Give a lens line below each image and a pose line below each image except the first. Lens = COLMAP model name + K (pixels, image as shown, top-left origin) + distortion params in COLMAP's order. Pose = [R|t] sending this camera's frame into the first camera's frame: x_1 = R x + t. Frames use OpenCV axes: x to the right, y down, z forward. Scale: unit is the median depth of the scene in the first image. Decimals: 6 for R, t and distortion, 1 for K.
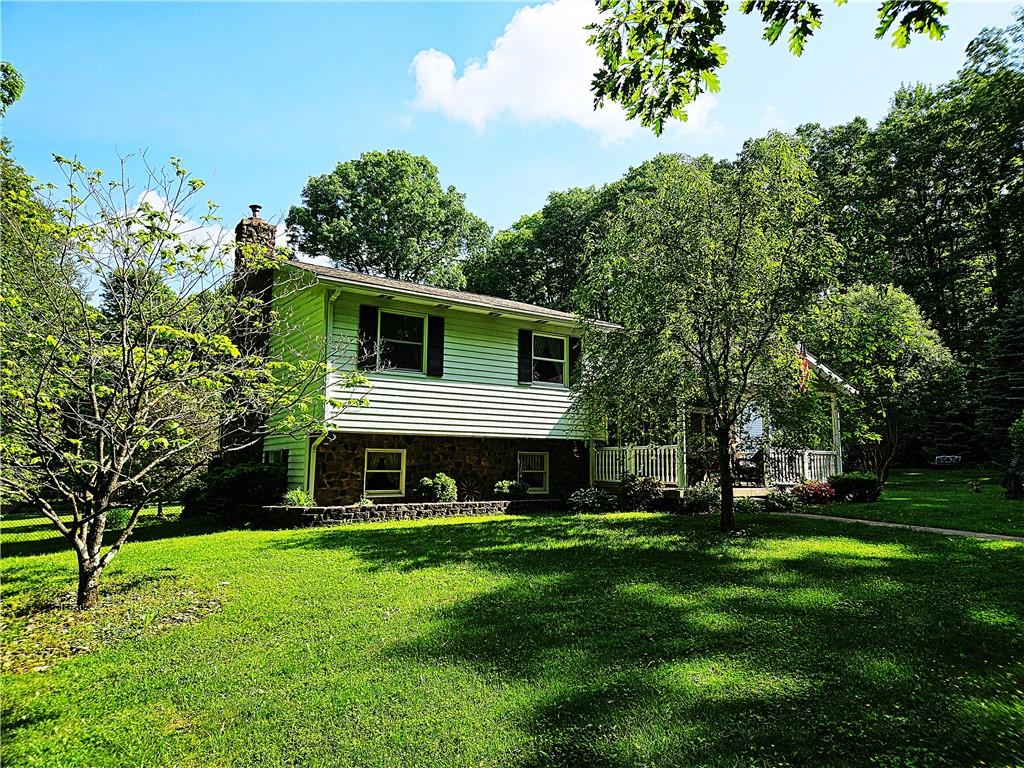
lens RADIAL K [[687.6, 0, 512.5], [0, 687.6, 386.9], [0, 0, 1]] dist [0.018977, -0.010175]
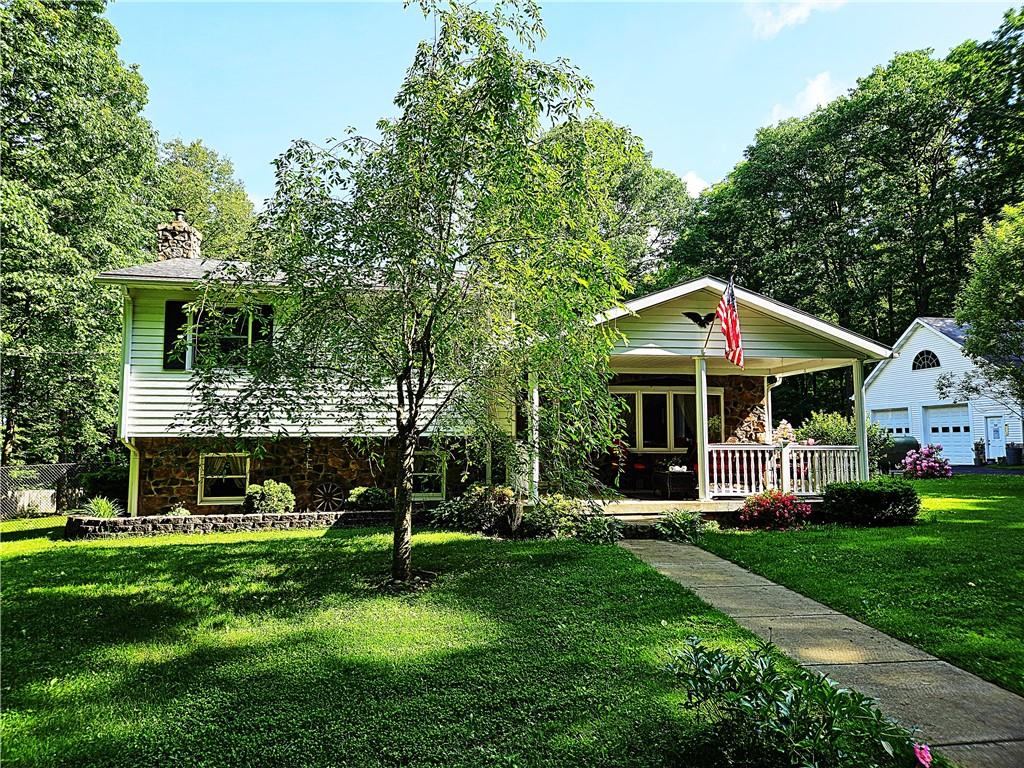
lens RADIAL K [[687.6, 0, 511.8], [0, 687.6, 380.5], [0, 0, 1]] dist [0.018977, -0.010175]
pose [[0.900813, -0.047651, -0.431584, 0.592489], [0.058957, 0.998178, 0.012848, 0.004054], [0.430185, -0.037018, 0.901981, 0.347373]]
